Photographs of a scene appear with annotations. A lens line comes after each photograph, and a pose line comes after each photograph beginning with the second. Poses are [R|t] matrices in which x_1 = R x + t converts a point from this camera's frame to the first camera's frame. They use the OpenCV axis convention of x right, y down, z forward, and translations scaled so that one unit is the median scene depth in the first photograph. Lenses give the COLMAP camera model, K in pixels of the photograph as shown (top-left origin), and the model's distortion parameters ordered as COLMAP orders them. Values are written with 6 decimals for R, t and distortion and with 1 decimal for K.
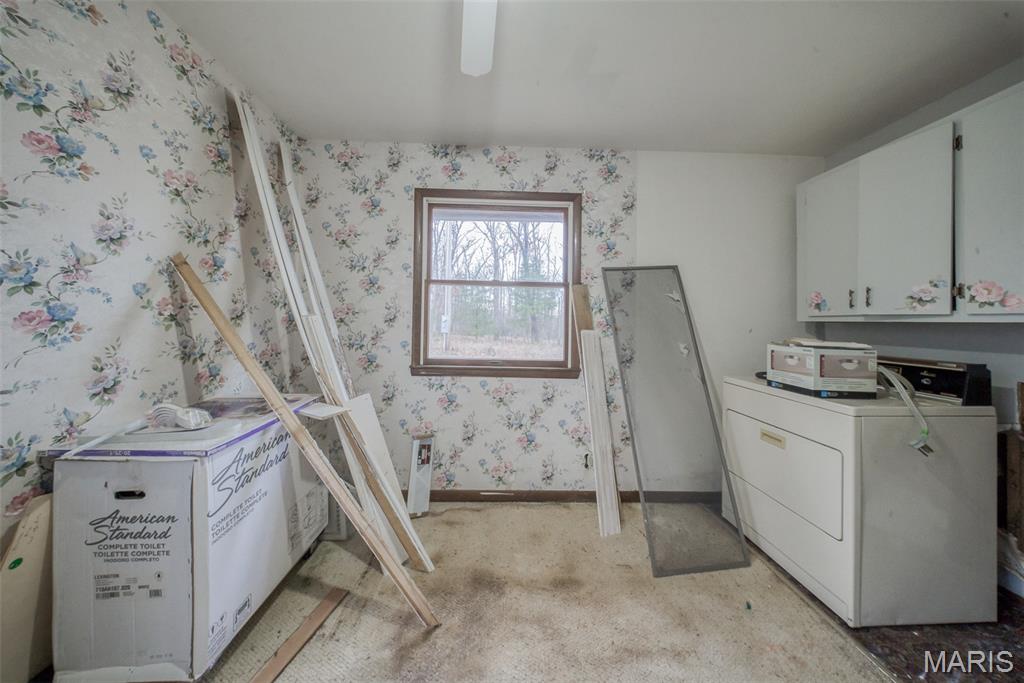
lens RADIAL K [[305.3, 0, 505.3], [0, 305.3, 316.7], [0, 0, 1]] dist [-0.005249, -0.000839]
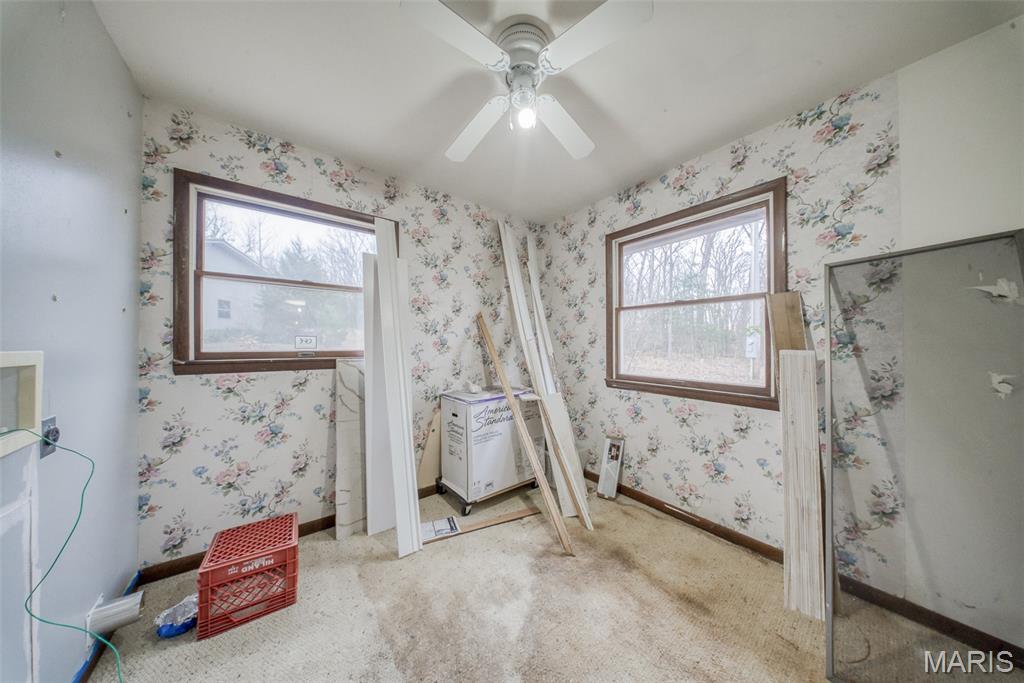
lens RADIAL K [[305.3, 0, 518.1], [0, 305.3, 344.0], [0, 0, 1]] dist [-0.005249, -0.000839]
pose [[0.594709, -0.016948, -0.803763, 0.478381], [0.022811, 0.999731, -0.004202, 0.015787], [0.803618, -0.015836, 0.594935, -0.025556]]
